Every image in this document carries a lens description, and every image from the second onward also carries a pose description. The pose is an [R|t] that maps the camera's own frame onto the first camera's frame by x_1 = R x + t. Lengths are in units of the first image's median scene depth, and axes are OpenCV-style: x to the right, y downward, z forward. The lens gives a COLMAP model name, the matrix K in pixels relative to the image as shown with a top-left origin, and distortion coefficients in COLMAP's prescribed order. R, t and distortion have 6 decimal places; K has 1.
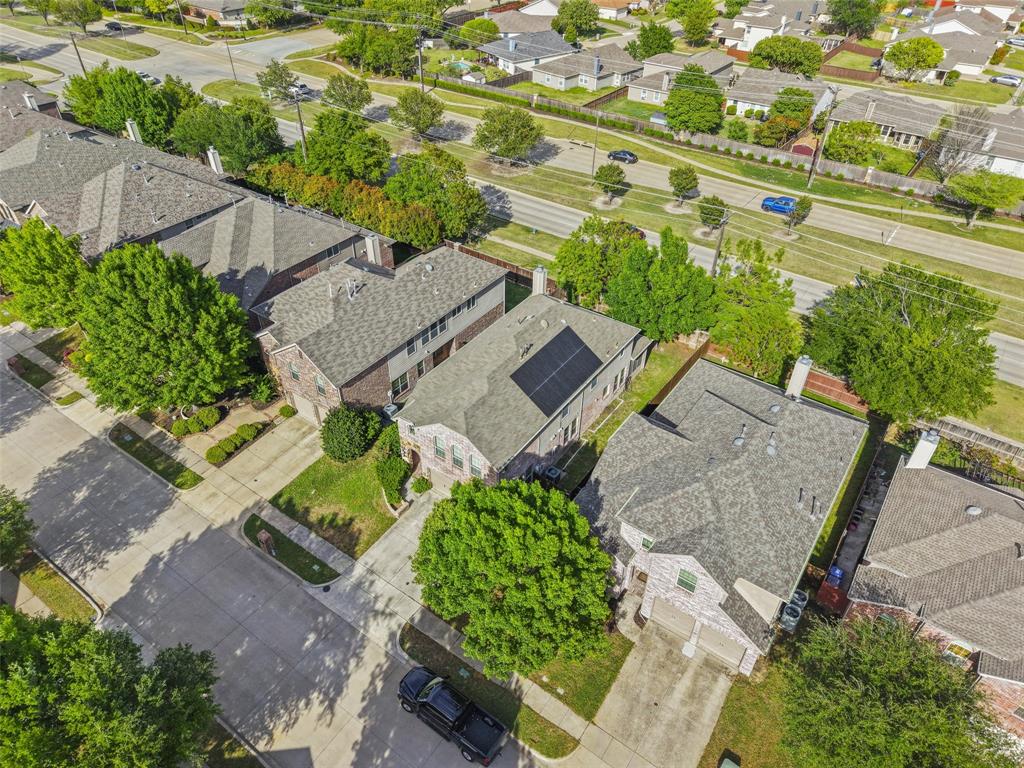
lens RADIAL K [[696.0, 0, 512.1], [0, 696.0, 381.6], [0, 0, 1]] dist [0.026858, 0.003000]
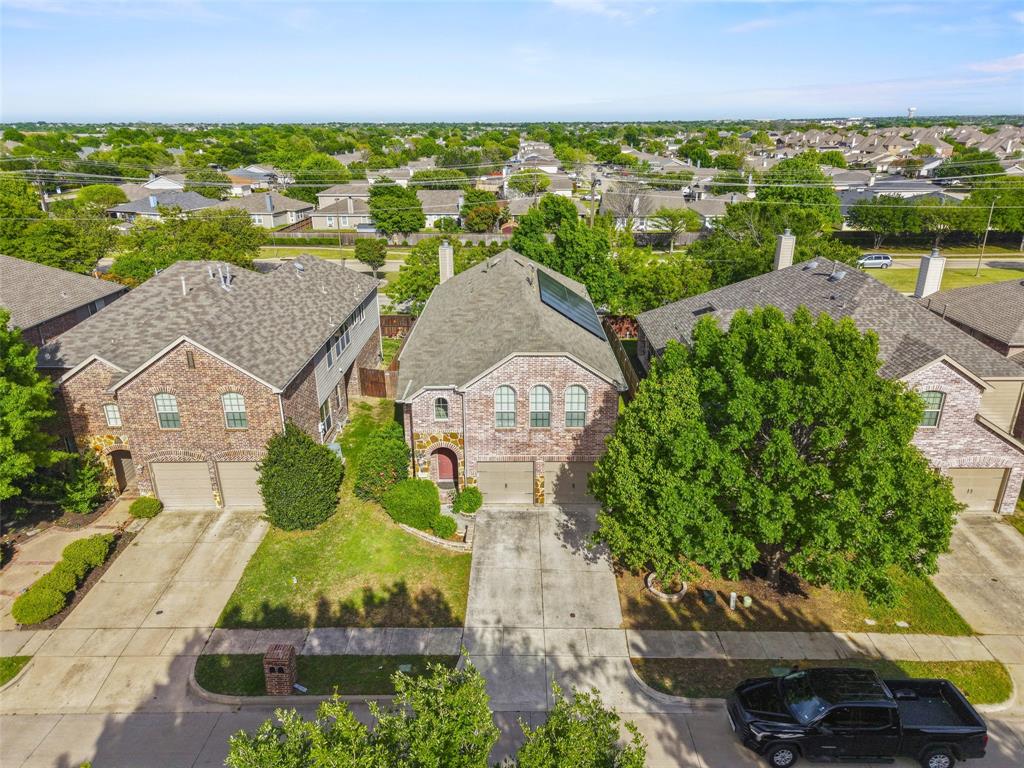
lens RADIAL K [[696.0, 0, 512.6], [0, 696.0, 384.0], [0, 0, 1]] dist [0.026858, 0.003000]
pose [[0.817997, -0.219108, 0.531858, -0.382777], [0.374156, 0.904955, -0.202640, 0.184718], [-0.436908, 0.364757, 0.822231, 0.419171]]
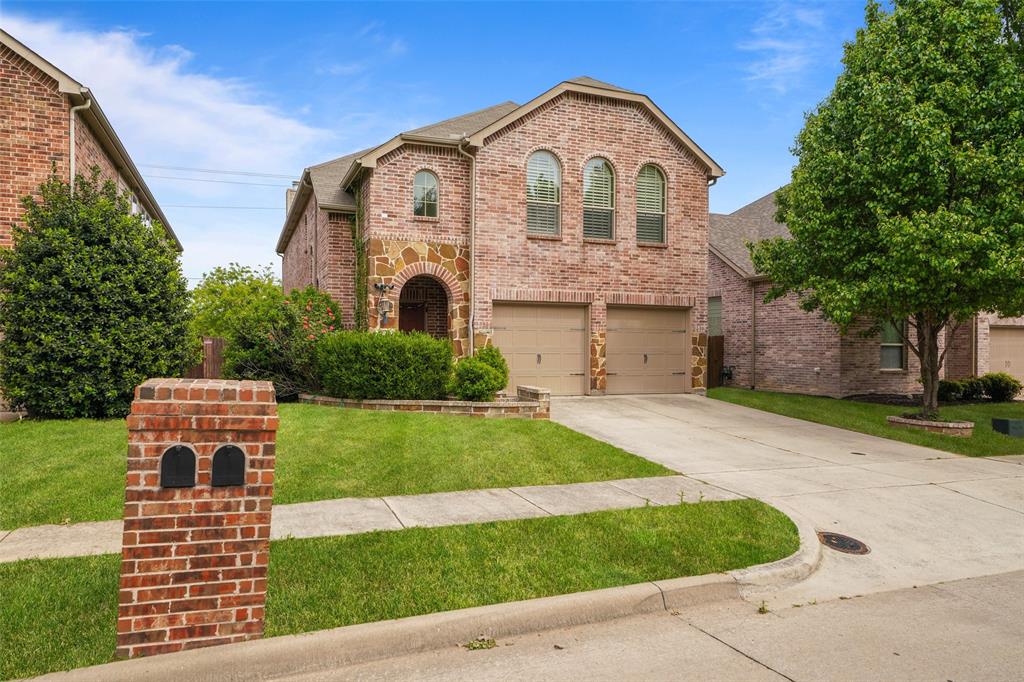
lens RADIAL K [[687.2, 0, 517.8], [0, 687.2, 343.6], [0, 0, 1]] dist [0.004415, 0.001016]
pose [[0.534828, -0.006048, 0.844940, -0.359155], [0.535539, 0.775901, -0.333430, 0.236278], [-0.653573, 0.630826, 0.418212, 0.826190]]
